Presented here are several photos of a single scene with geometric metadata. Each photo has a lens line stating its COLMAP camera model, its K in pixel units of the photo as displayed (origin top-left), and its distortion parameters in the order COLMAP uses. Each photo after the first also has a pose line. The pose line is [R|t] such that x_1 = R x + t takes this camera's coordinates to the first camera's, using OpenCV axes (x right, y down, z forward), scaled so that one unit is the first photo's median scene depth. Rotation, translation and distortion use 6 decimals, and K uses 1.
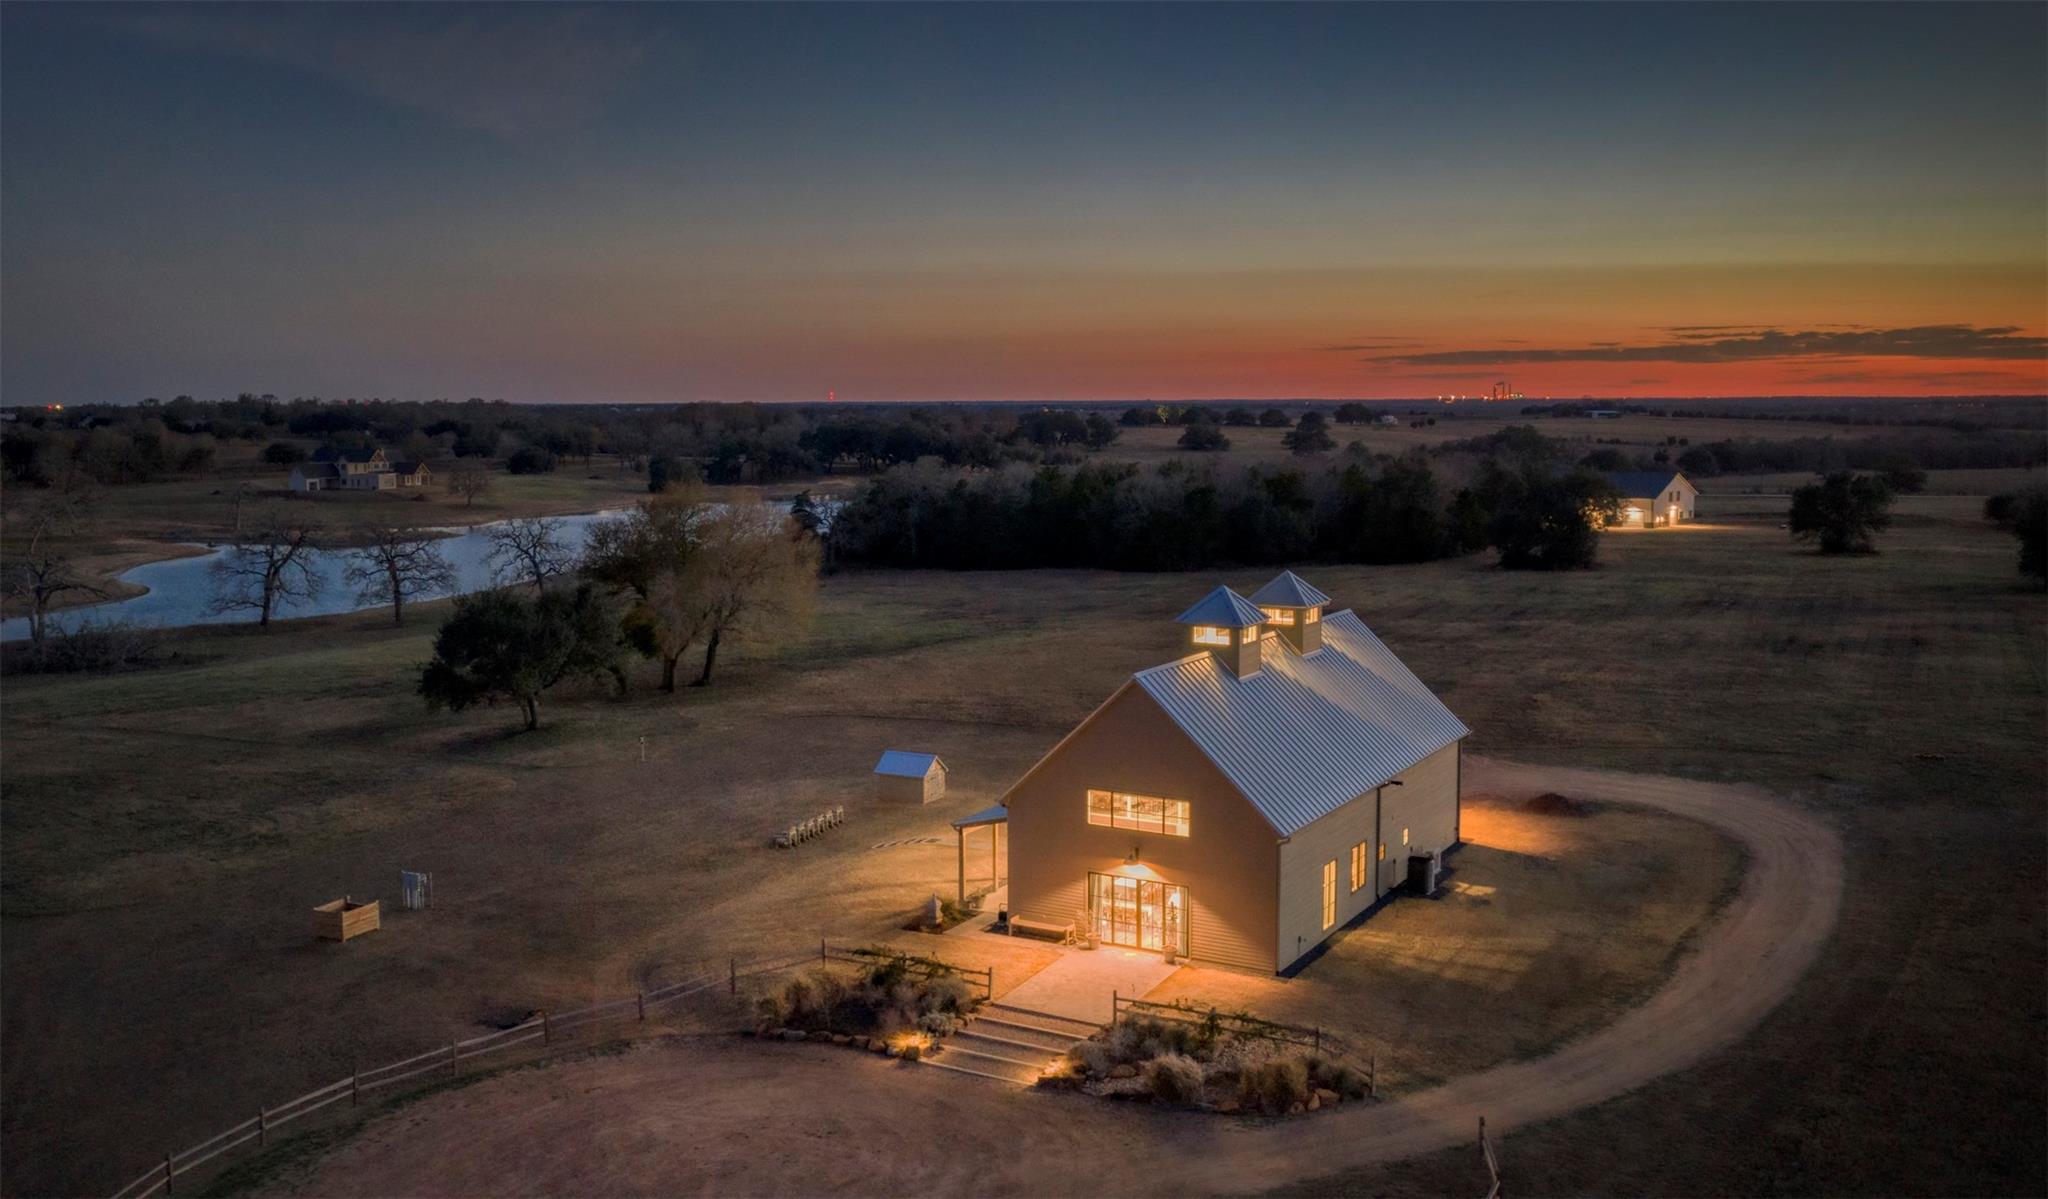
lens RADIAL K [[1851.7, 0, 1024.0], [0, 1851.7, 599.5], [0, 0, 1]] dist [-0.004798, -0.001727]
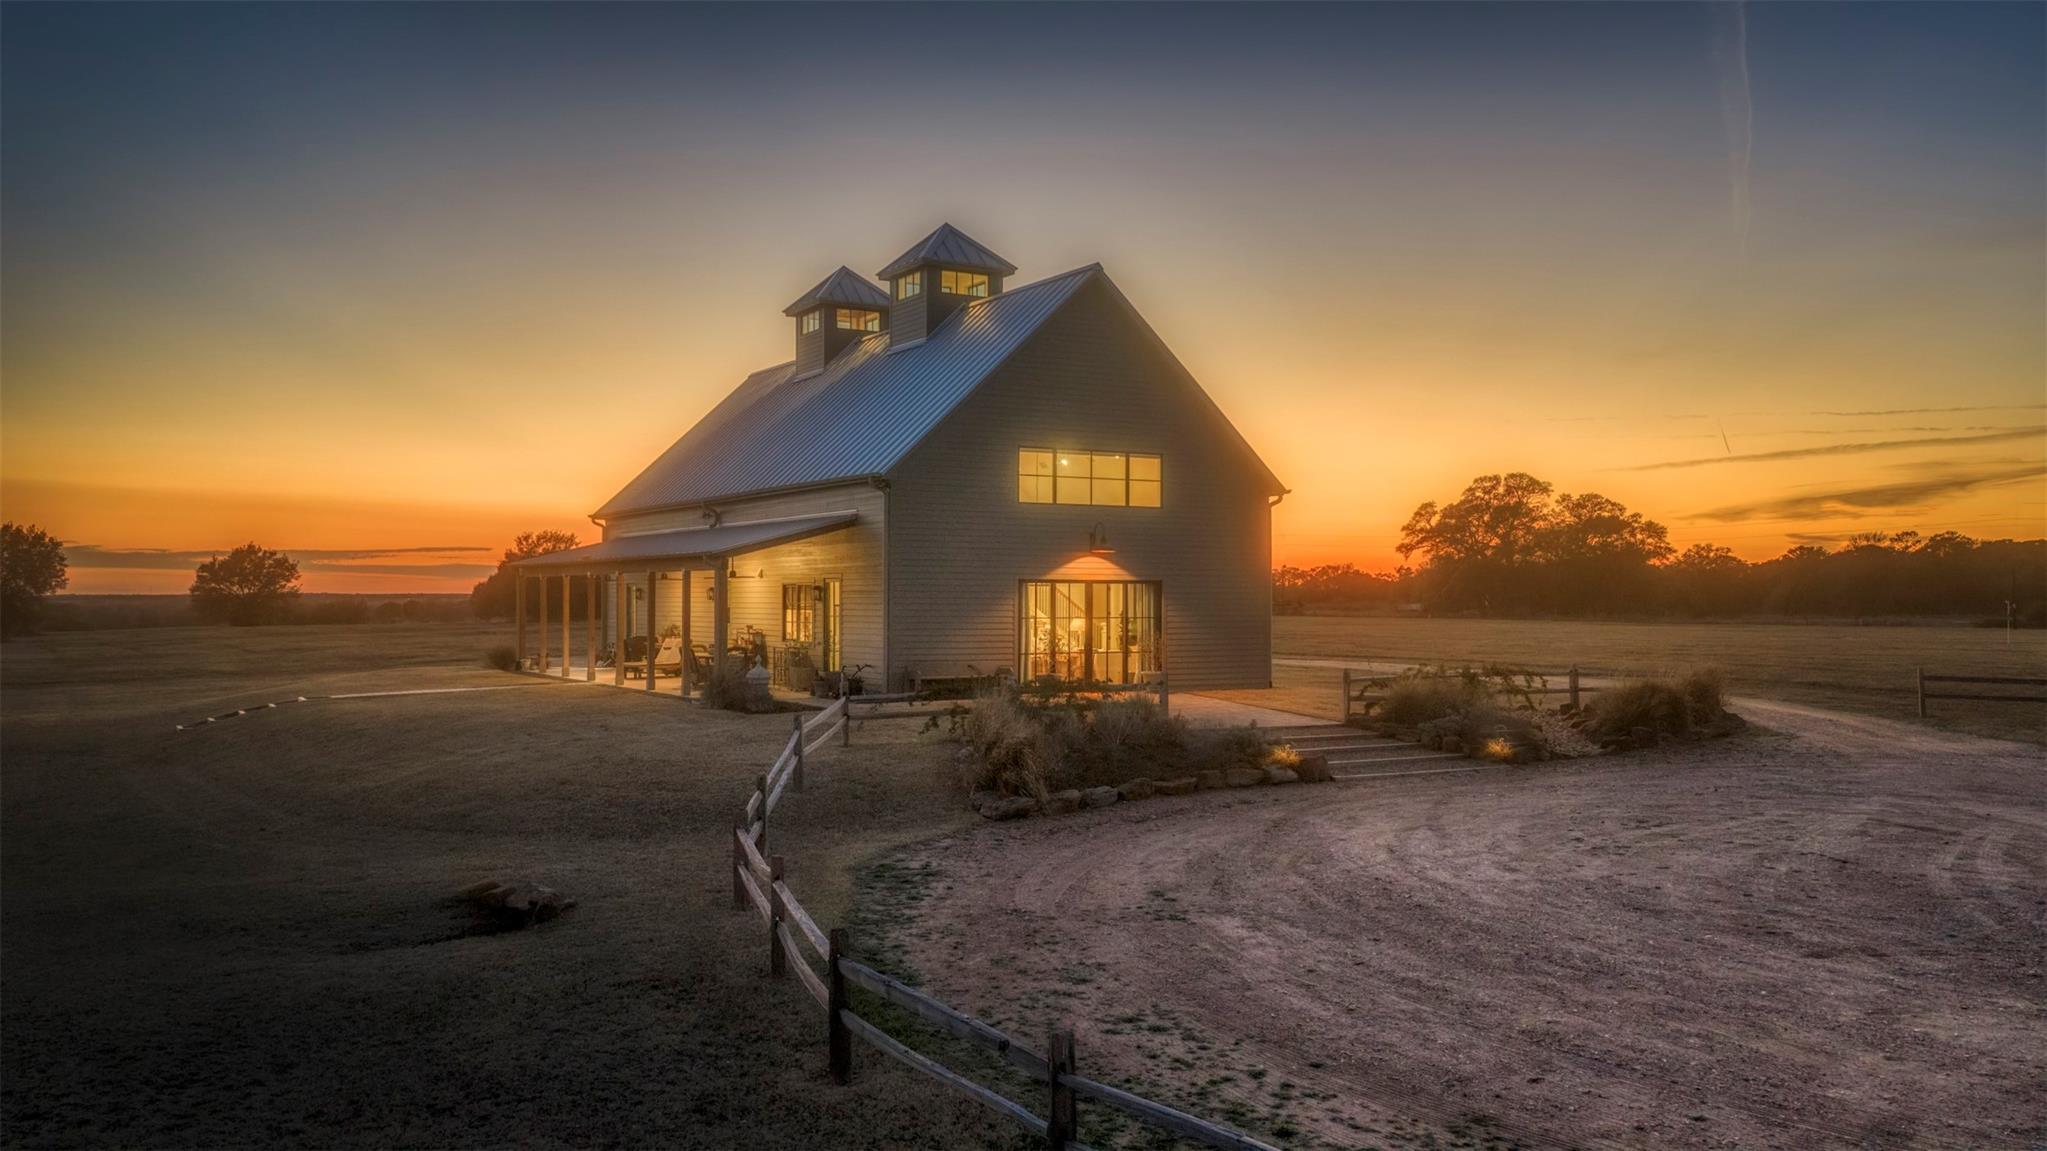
lens RADIAL K [[1648.4, 0, 1023.5], [0, 1648.4, 575.5], [0, 0, 1]] dist [-0.002921, -0.005106]
pose [[0.521927, 0.007340, 0.852958, -0.454131], [0.095286, 0.993203, -0.066853, 0.186220], [-0.847651, 0.116167, 0.517680, 0.713943]]
